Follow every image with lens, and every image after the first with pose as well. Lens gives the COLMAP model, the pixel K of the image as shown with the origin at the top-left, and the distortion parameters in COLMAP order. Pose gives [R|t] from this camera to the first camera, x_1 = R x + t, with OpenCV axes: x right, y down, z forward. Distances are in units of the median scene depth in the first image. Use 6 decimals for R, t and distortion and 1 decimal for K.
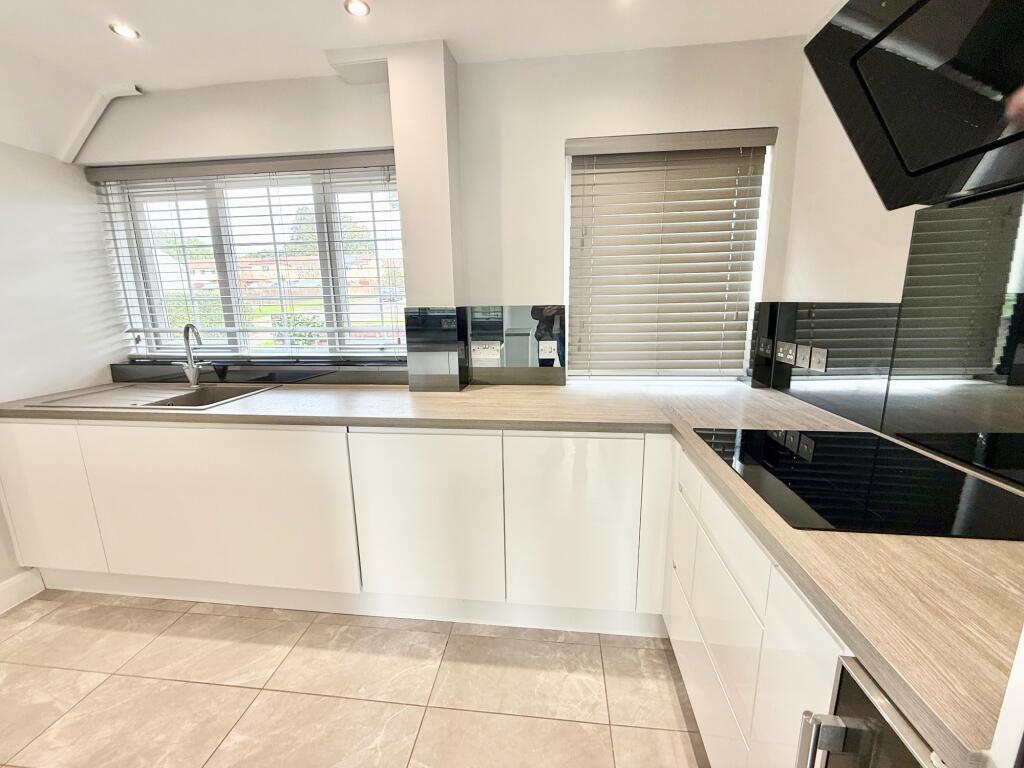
lens RADIAL K [[406.1, 0, 512.2], [0, 406.1, 389.0], [0, 0, 1]] dist [-0.001022, -0.000068]
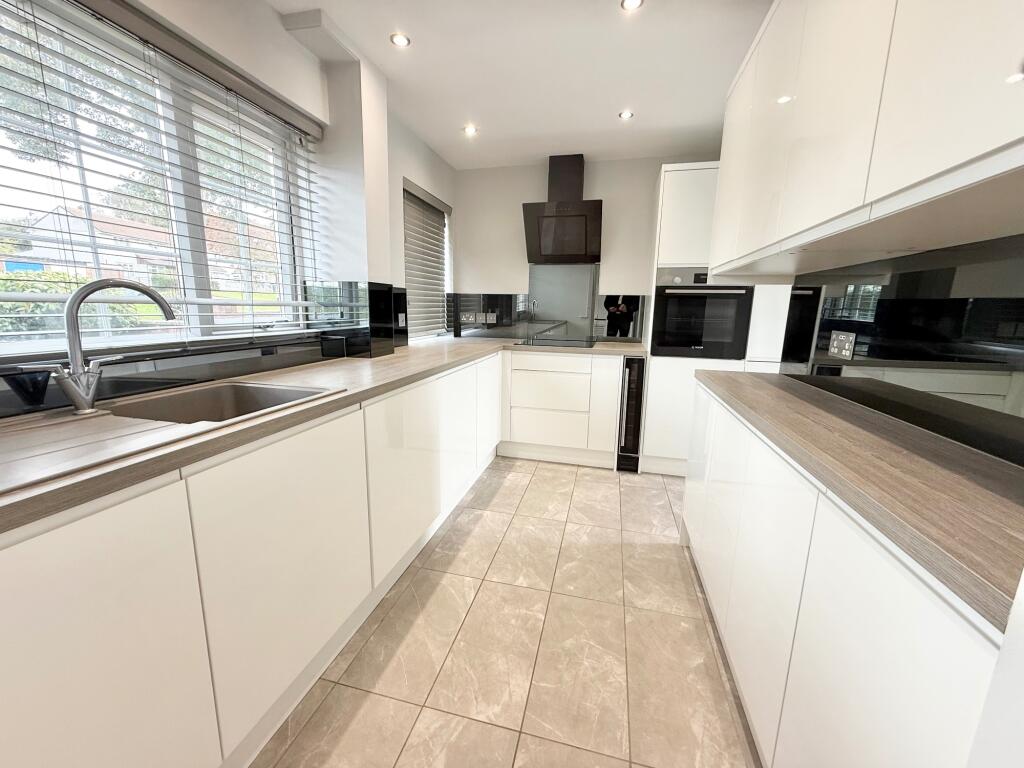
lens RADIAL K [[406.1, 0, 510.1], [0, 406.1, 382.7], [0, 0, 1]] dist [-0.001022, -0.000068]
pose [[0.128602, -0.173622, 0.976380, -1.576874], [0.171280, 0.973648, 0.150576, -0.043863], [-0.976793, 0.147870, 0.154951, 0.561965]]
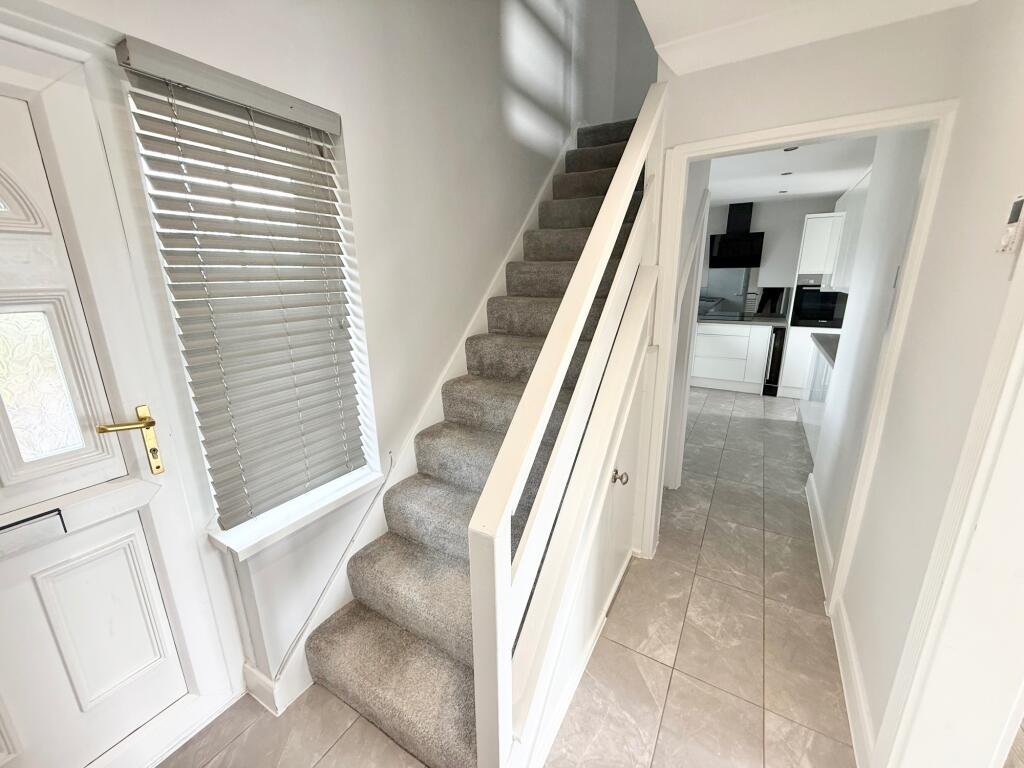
lens RADIAL K [[406.1, 0, 509.9], [0, 406.1, 380.4], [0, 0, 1]] dist [-0.001022, -0.000068]
pose [[0.413889, -0.216123, 0.884300, -3.354606], [0.176082, 0.972070, 0.155161, -0.229478], [-0.893136, 0.091490, 0.440384, 0.786592]]
